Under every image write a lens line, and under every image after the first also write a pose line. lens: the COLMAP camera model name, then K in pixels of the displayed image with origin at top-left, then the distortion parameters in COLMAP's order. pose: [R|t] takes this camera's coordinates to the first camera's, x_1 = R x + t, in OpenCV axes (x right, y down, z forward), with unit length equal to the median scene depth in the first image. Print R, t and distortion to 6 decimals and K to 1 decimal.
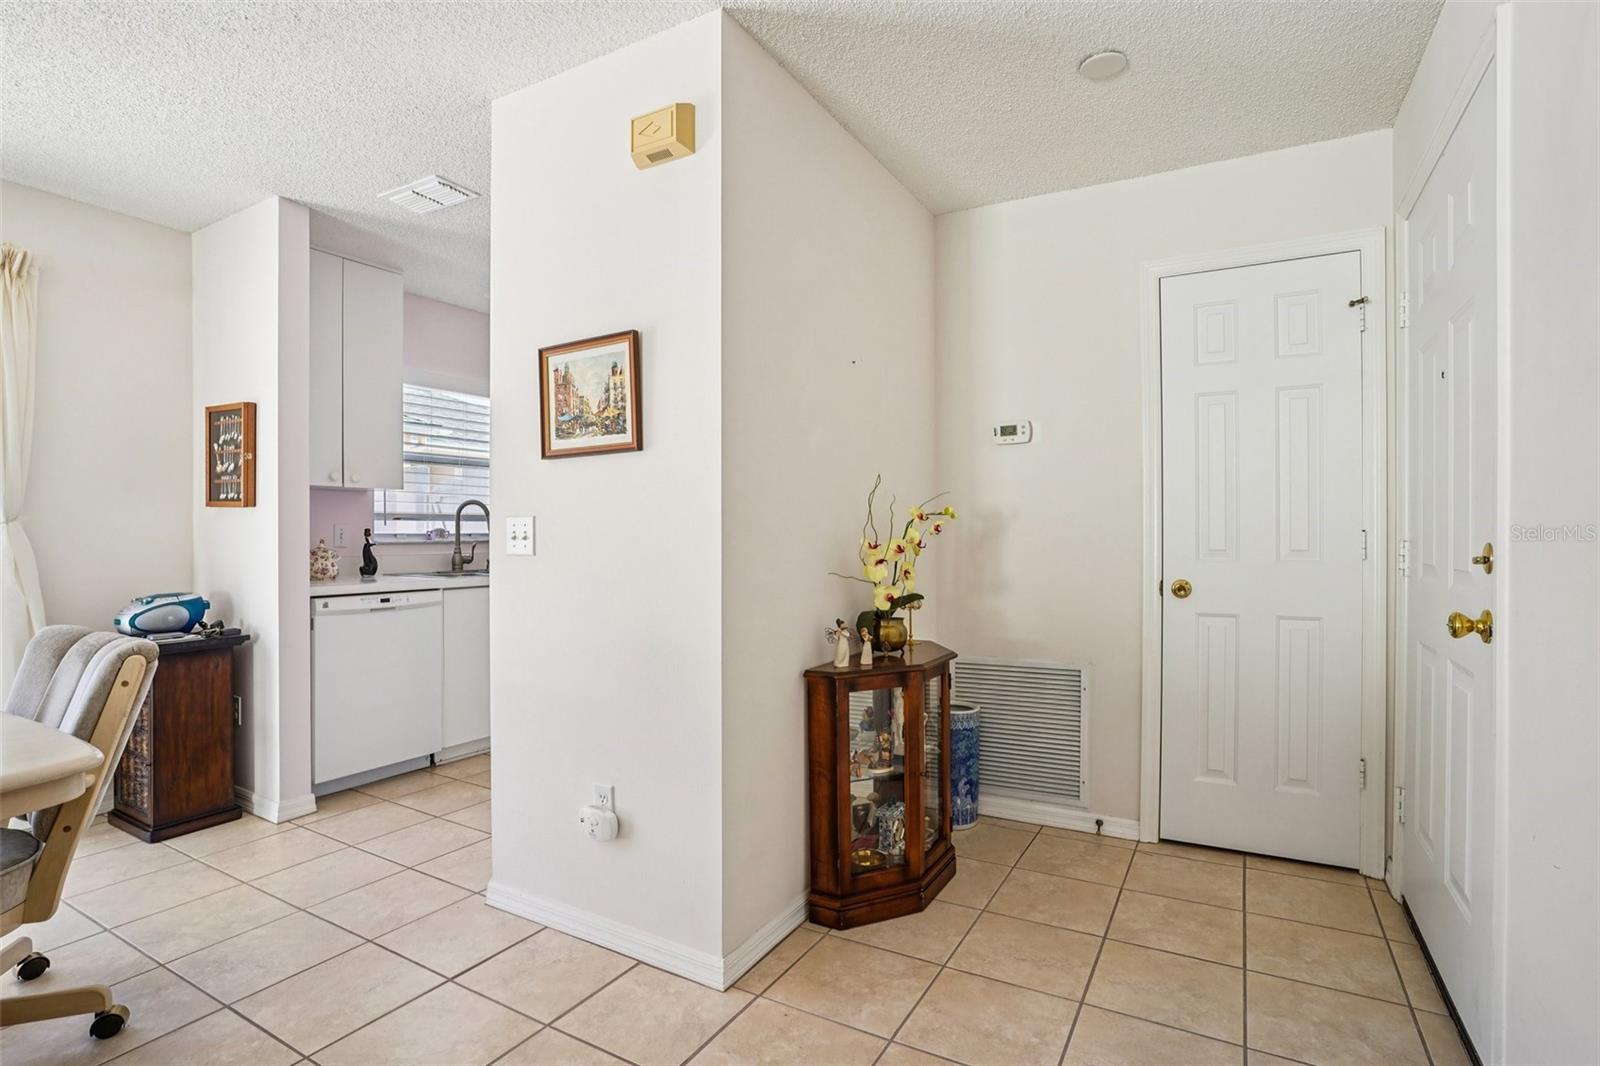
lens RADIAL K [[792.6, 0, 800.0], [0, 792.6, 533.0], [0, 0, 1]] dist [-0.088623, 0.037722]
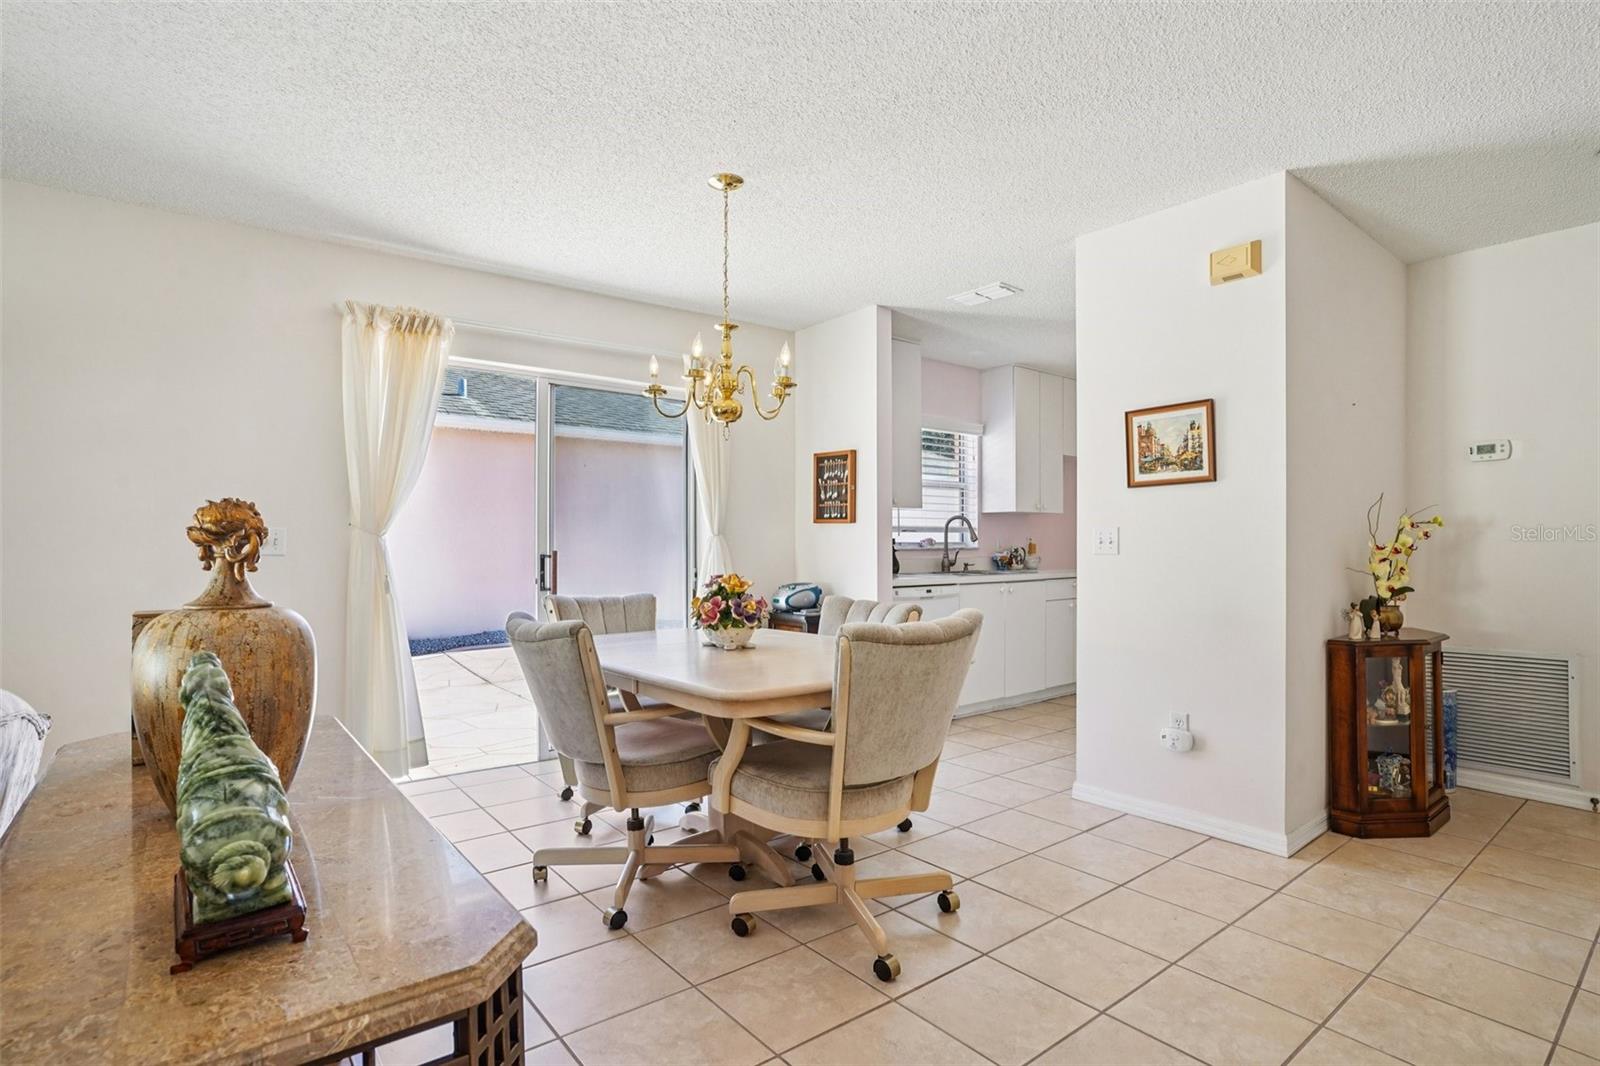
lens RADIAL K [[796.2, 0, 835.9], [0, 796.2, 544.8], [0, 0, 1]] dist [-0.037759, 0.020245]
pose [[0.939731, -0.003041, -0.341901, -0.295836], [0.002795, 0.999995, -0.001214, 0.010408], [0.341903, 0.000185, 0.939735, -0.499430]]
